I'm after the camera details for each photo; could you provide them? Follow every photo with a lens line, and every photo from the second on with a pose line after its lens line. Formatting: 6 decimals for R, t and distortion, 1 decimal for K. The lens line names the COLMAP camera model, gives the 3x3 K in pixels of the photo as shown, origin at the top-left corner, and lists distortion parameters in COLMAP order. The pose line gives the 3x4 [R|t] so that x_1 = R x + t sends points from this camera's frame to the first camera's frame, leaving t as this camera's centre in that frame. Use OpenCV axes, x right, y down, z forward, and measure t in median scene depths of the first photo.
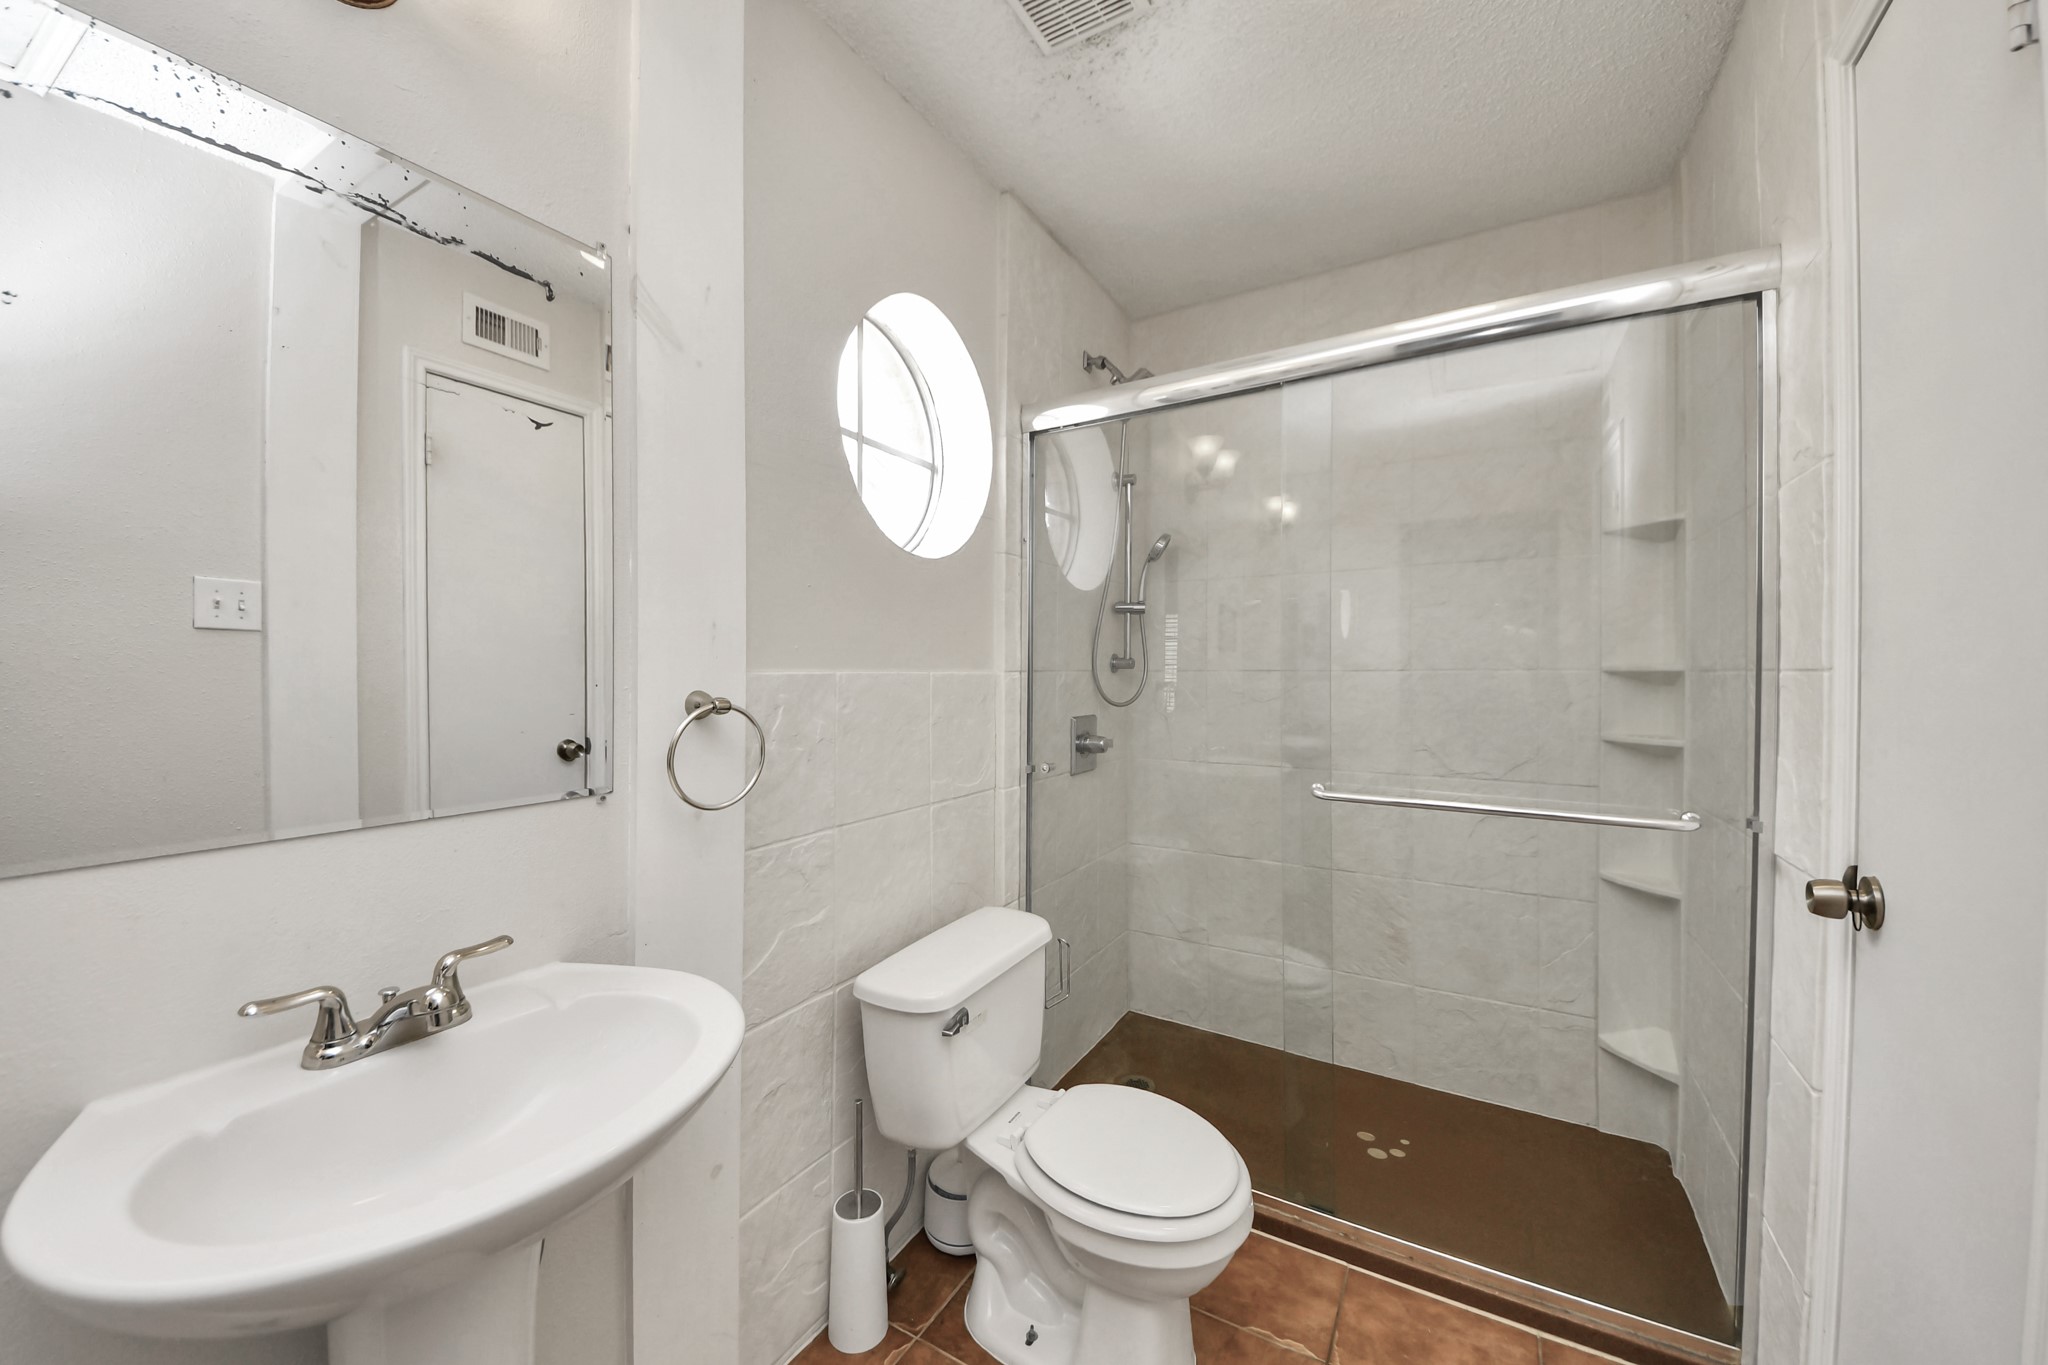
lens RADIAL K [[796.5, 0, 936.6], [0, 796.5, 653.7], [0, 0, 1]] dist [0.032090, -0.022264]
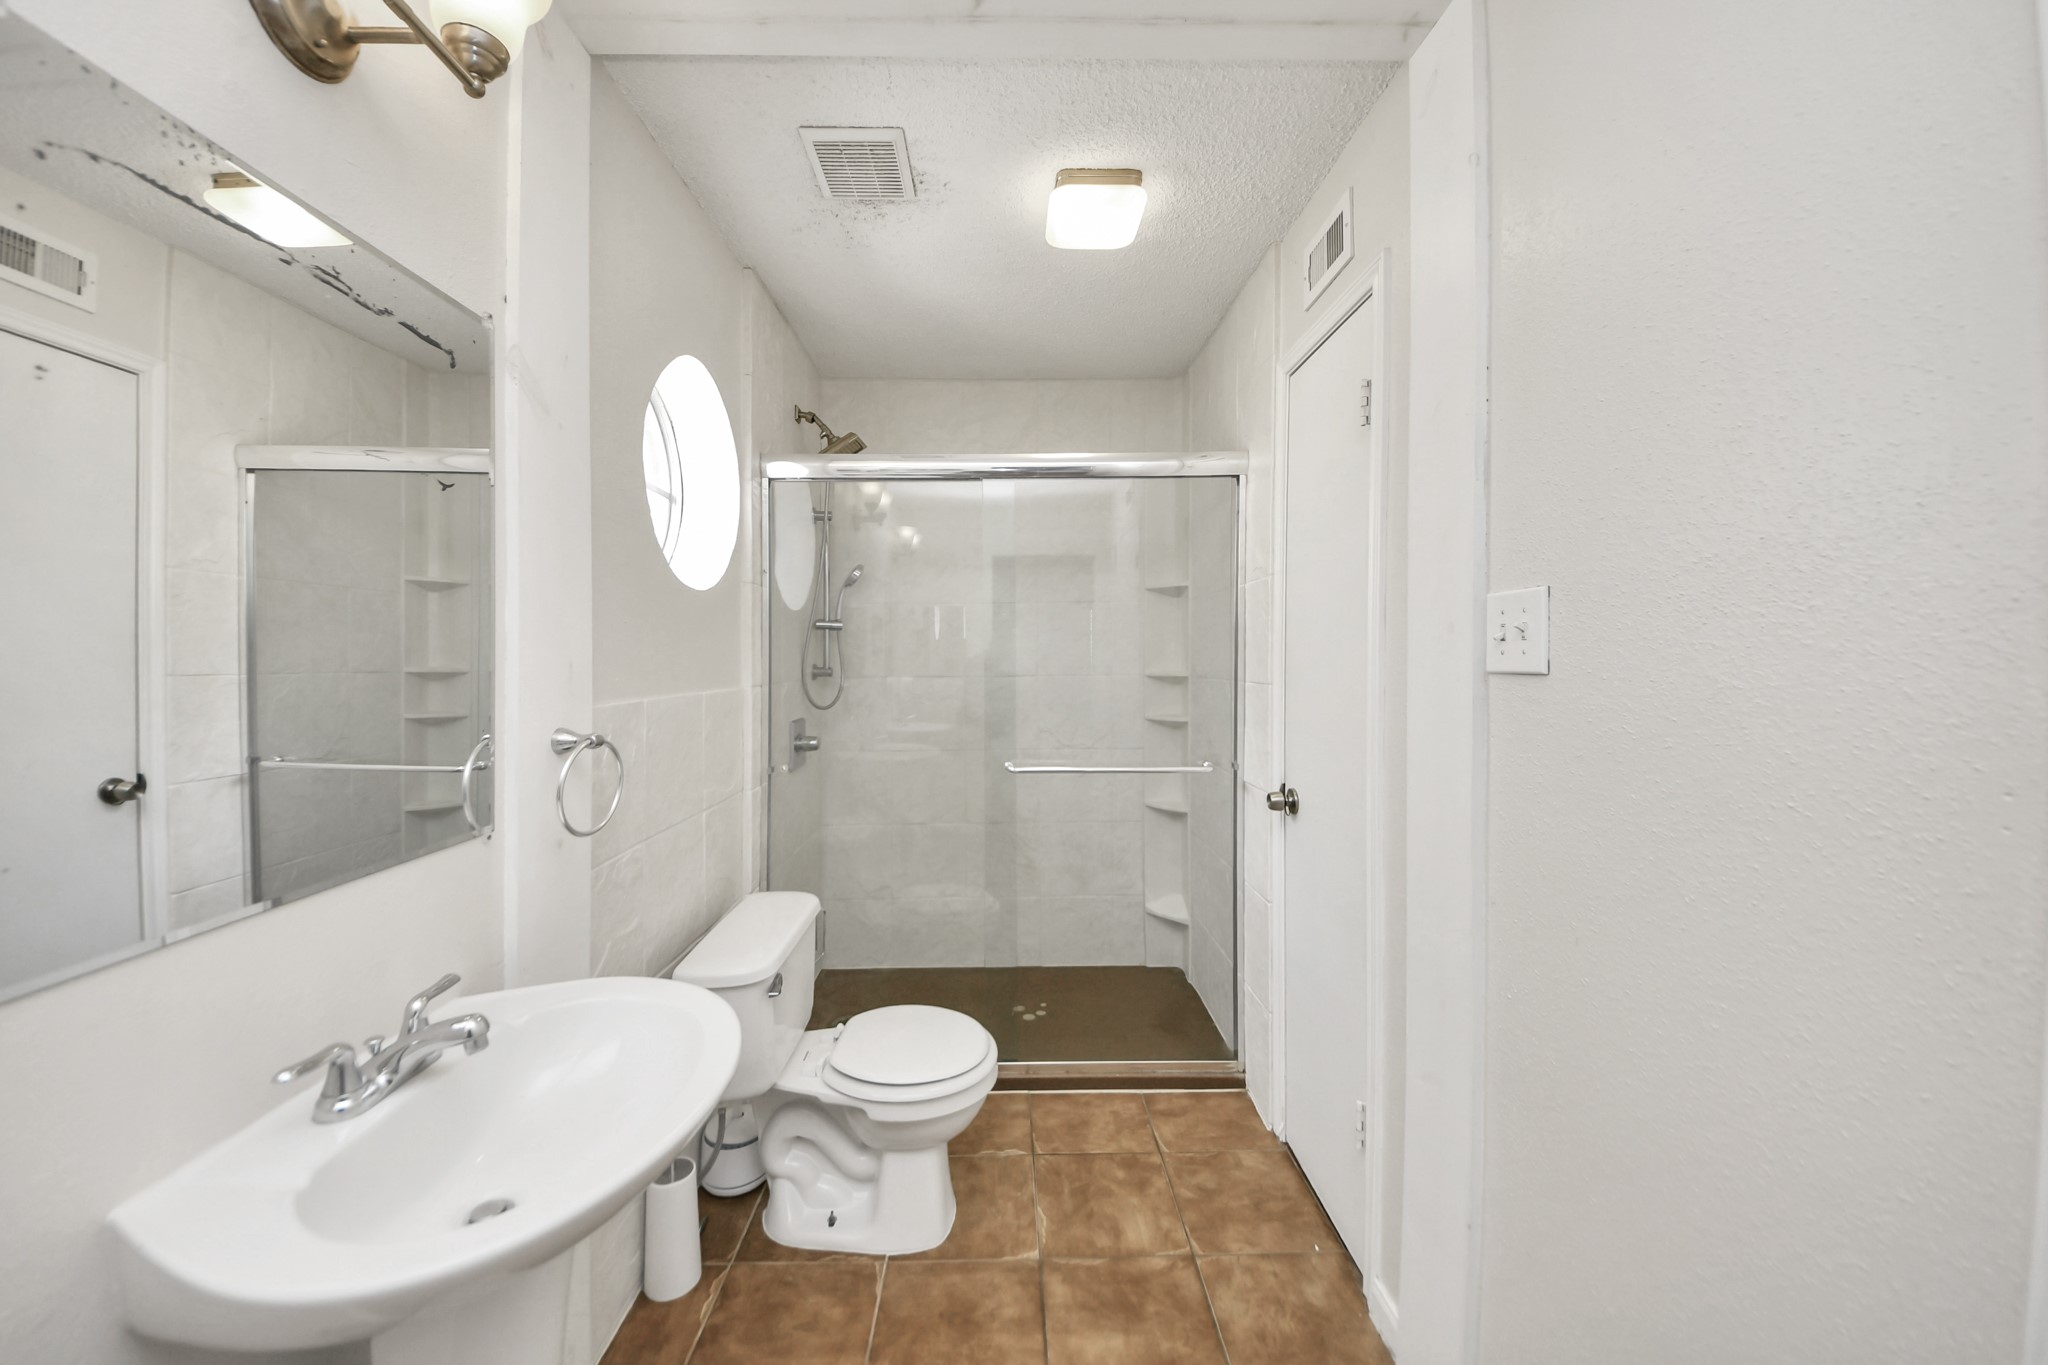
lens RADIAL K [[696.3, 0, 1004.8], [0, 696.3, 661.6], [0, 0, 1]] dist [0.039714, -0.022859]
pose [[0.864703, -0.011437, 0.502154, -0.106499], [0.008765, 0.999932, 0.007680, -0.018582], [-0.502207, -0.002240, 0.864744, -0.051079]]
